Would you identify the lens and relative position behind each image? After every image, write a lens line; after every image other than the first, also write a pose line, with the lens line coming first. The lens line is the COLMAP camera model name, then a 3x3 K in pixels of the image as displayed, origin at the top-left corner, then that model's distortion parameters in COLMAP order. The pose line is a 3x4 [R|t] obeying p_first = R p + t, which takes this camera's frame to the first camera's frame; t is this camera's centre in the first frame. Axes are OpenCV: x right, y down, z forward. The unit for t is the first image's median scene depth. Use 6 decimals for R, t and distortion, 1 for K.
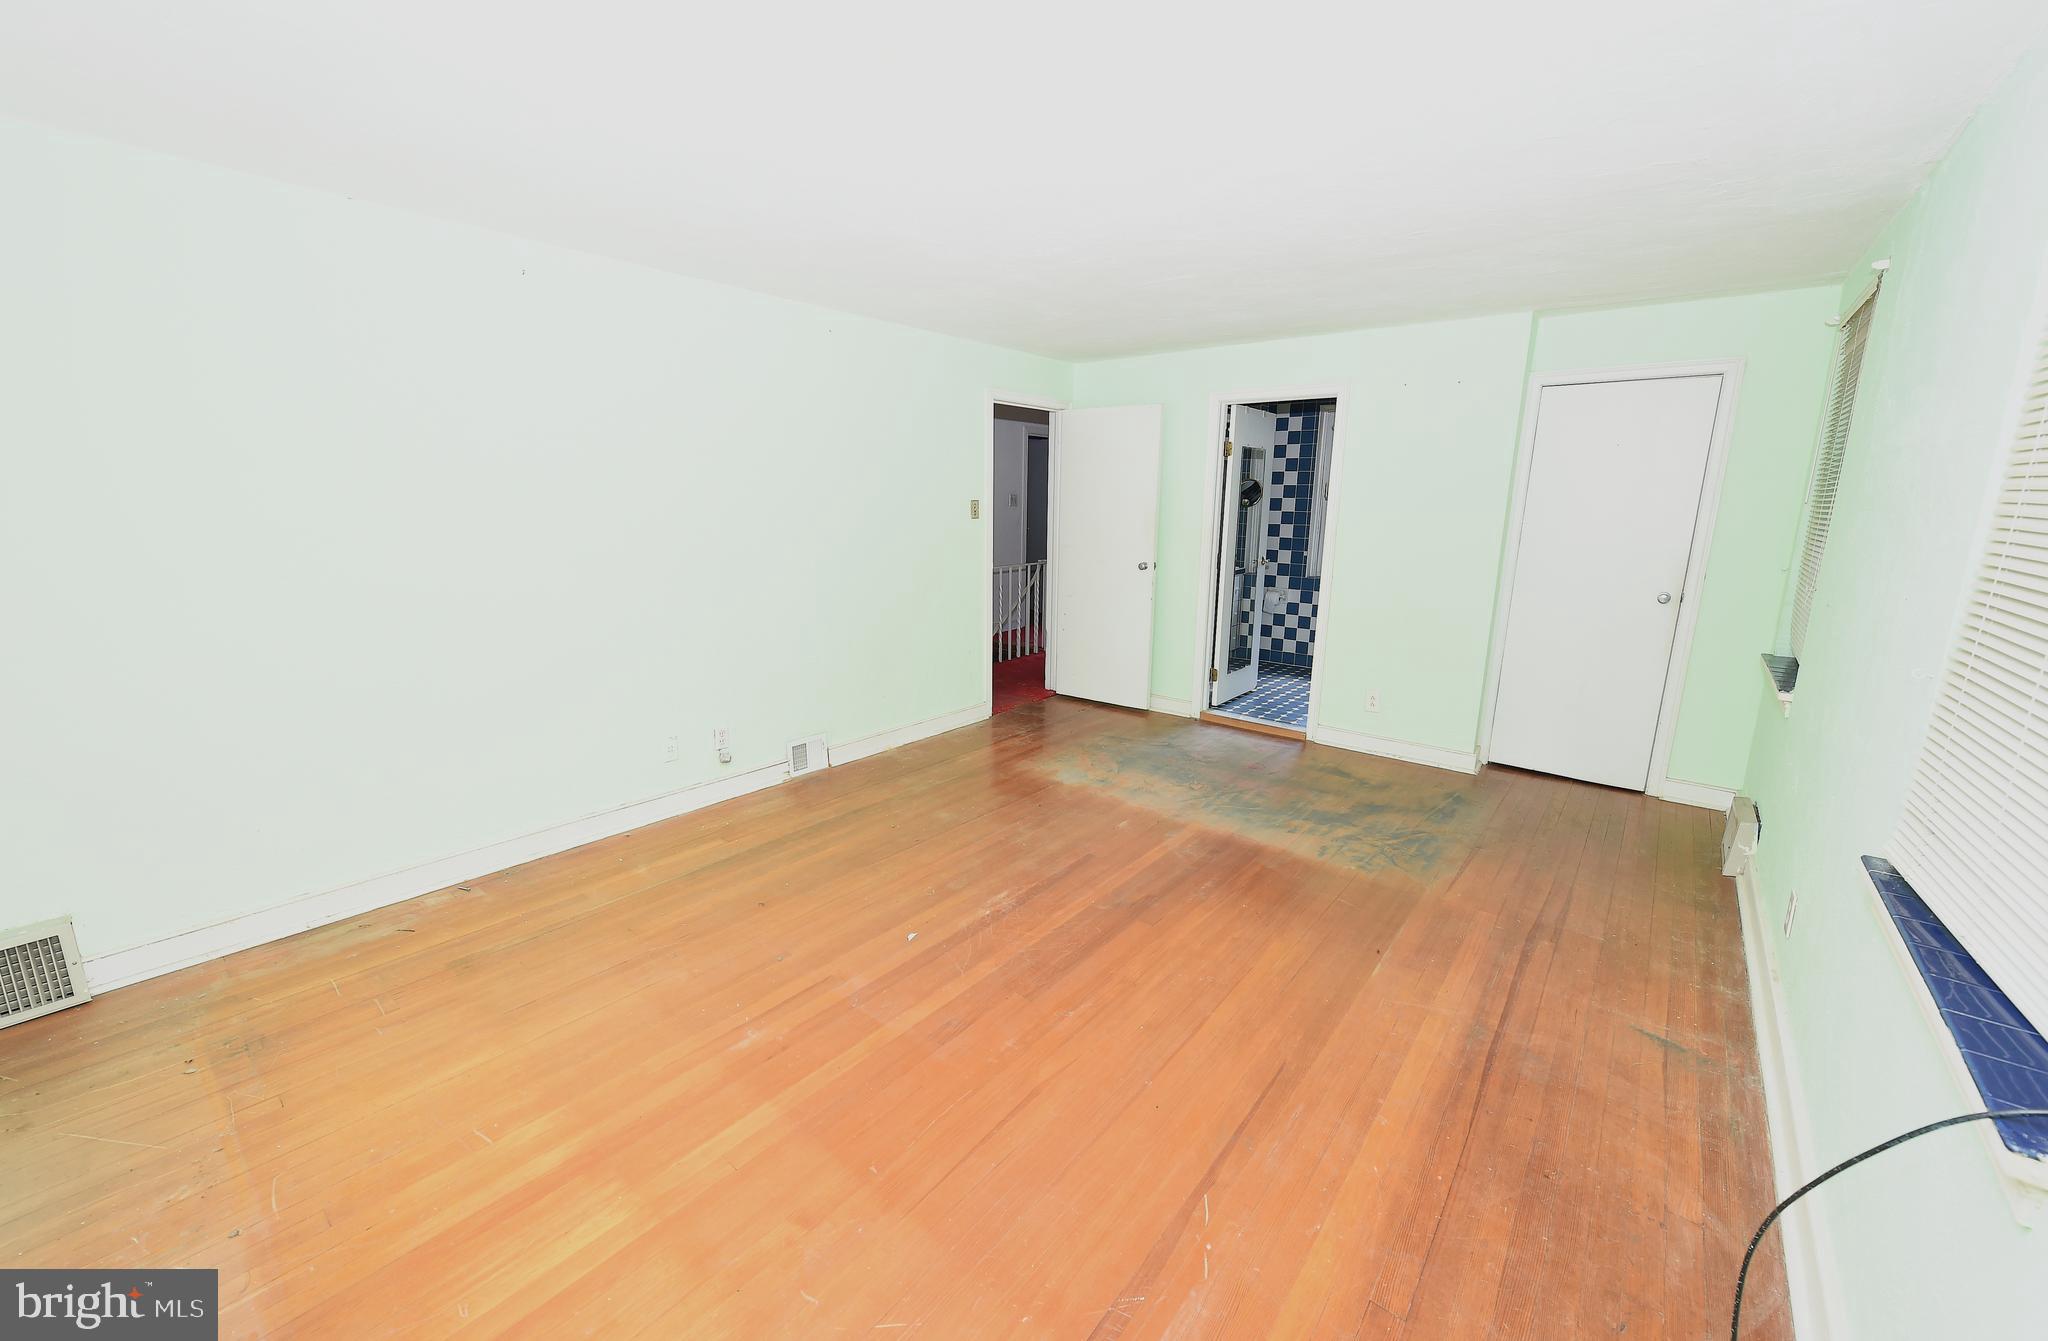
lens RADIAL K [[791.0, 0, 1024.0], [0, 791.0, 670.5], [0, 0, 1]] dist [-0.000488, -0.000416]
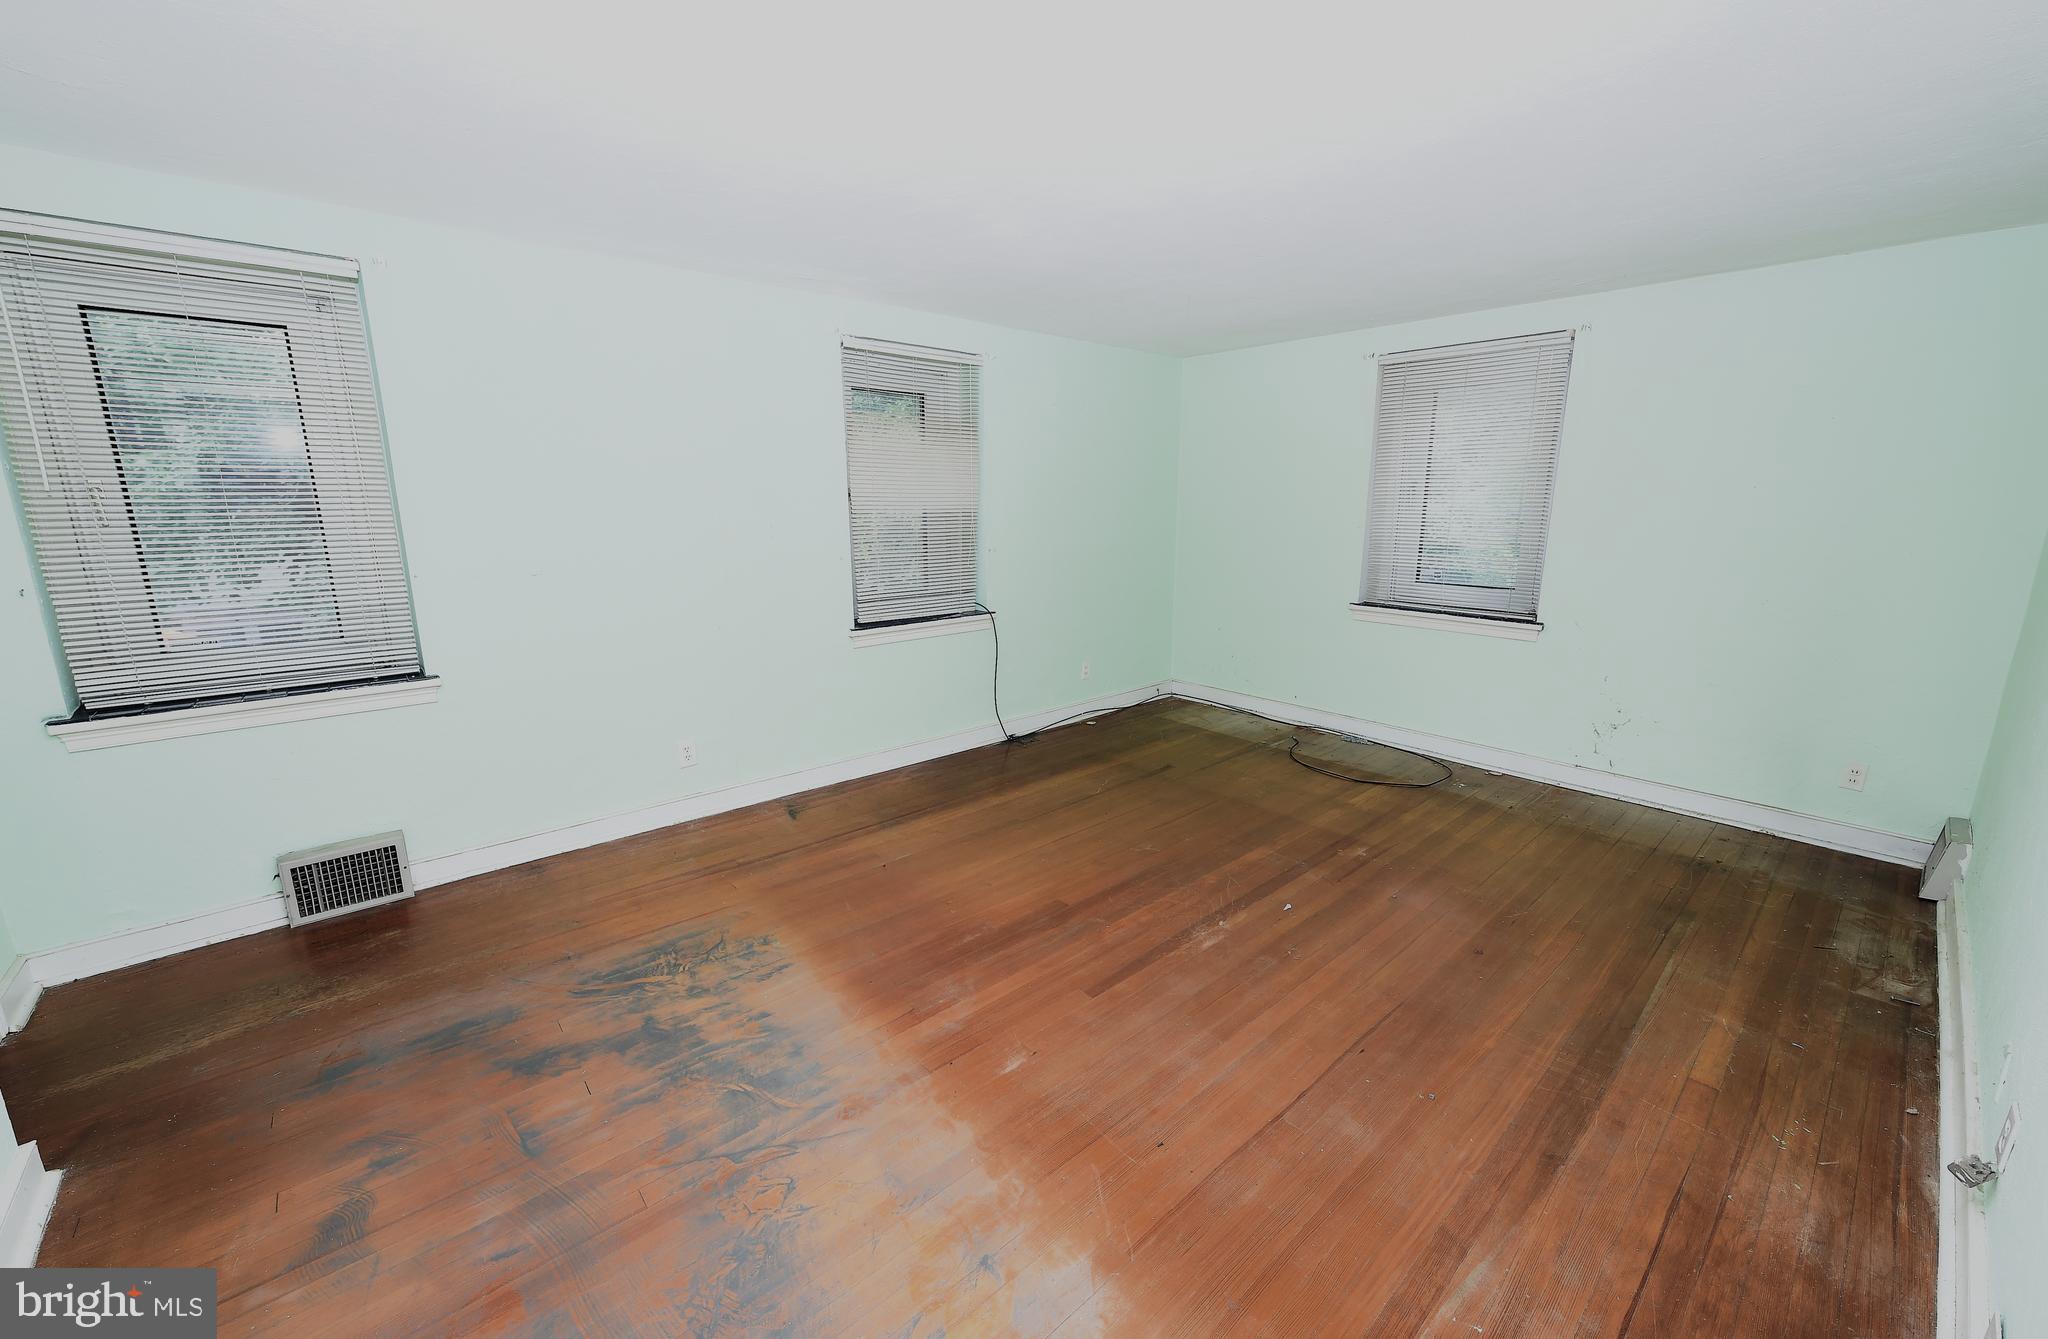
lens RADIAL K [[791.0, 0, 1024.0], [0, 791.0, 669.5], [0, 0, 1]] dist [-0.000488, -0.000416]
pose [[-0.985937, -0.047878, 0.160111, 0.038841], [0.024184, 0.907120, 0.420178, -0.298976], [-0.165357, 0.418141, -0.893205, 1.353114]]
